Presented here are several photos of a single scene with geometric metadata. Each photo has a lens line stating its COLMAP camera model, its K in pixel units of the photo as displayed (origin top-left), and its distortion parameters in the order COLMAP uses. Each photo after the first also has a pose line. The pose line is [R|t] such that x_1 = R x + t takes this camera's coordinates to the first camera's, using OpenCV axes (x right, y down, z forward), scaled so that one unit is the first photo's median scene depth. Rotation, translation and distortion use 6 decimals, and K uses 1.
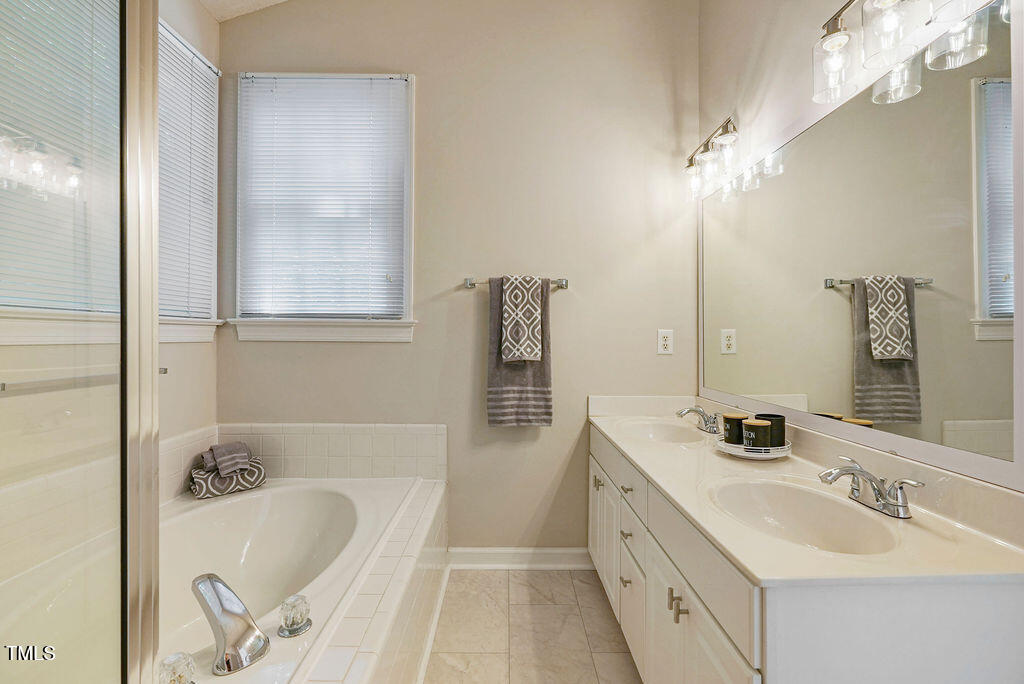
lens RADIAL K [[461.2, 0, 506.3], [0, 461.2, 342.6], [0, 0, 1]] dist [-0.002613, 0.000078]
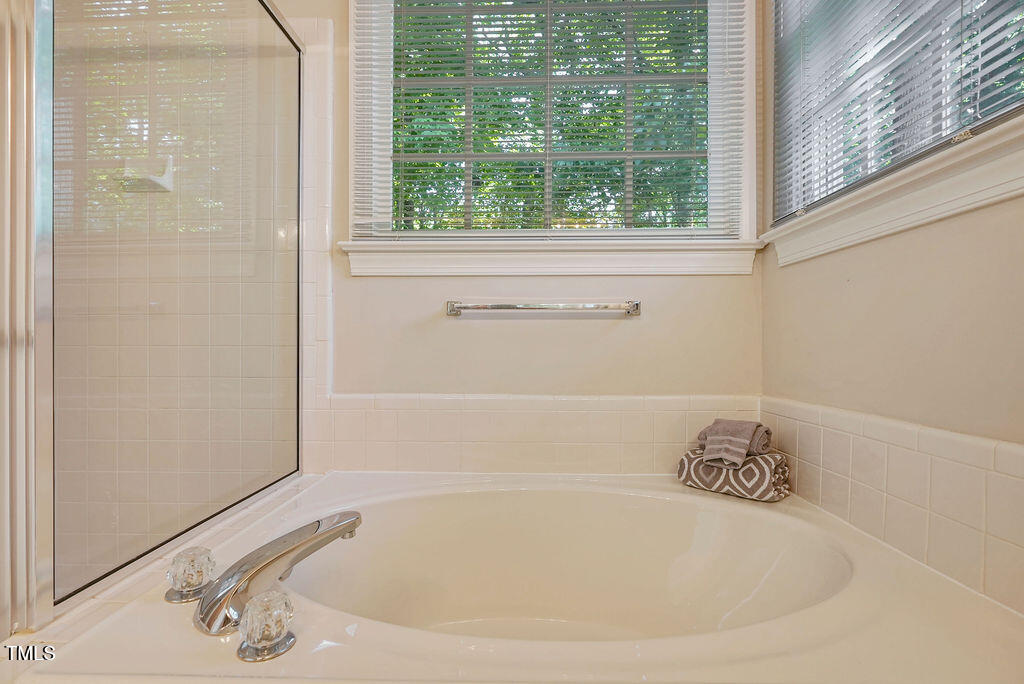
lens RADIAL K [[465.9, 0, 512.8], [0, 465.9, 357.6], [0, 0, 1]] dist [0.002384, 0.000484]
pose [[-0.022837, 0.015225, -0.999623, 0.071761], [-0.007762, 0.999851, 0.015406, 0.118505], [0.999709, 0.008111, -0.022716, 0.682669]]
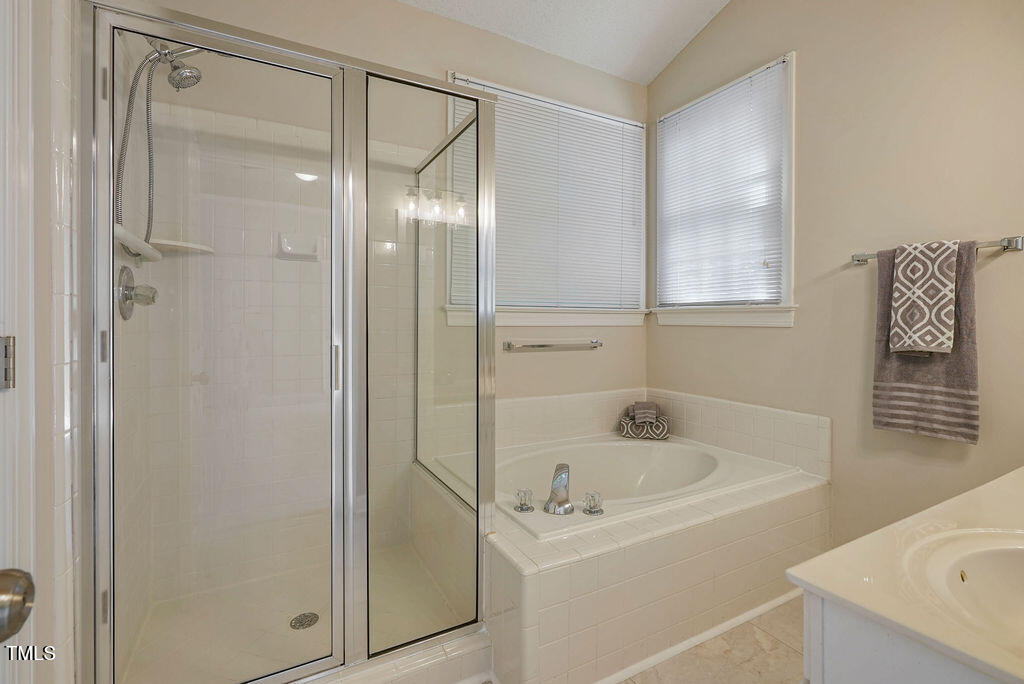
lens RADIAL K [[470.1, 0, 512.8], [0, 470.1, 329.7], [0, 0, 1]] dist [0.000718, 0.000293]
pose [[0.477842, 0.011717, -0.878368, 0.403487], [-0.006405, 0.999931, 0.009854, -0.001461], [0.878422, 0.000917, 0.477884, 0.008139]]
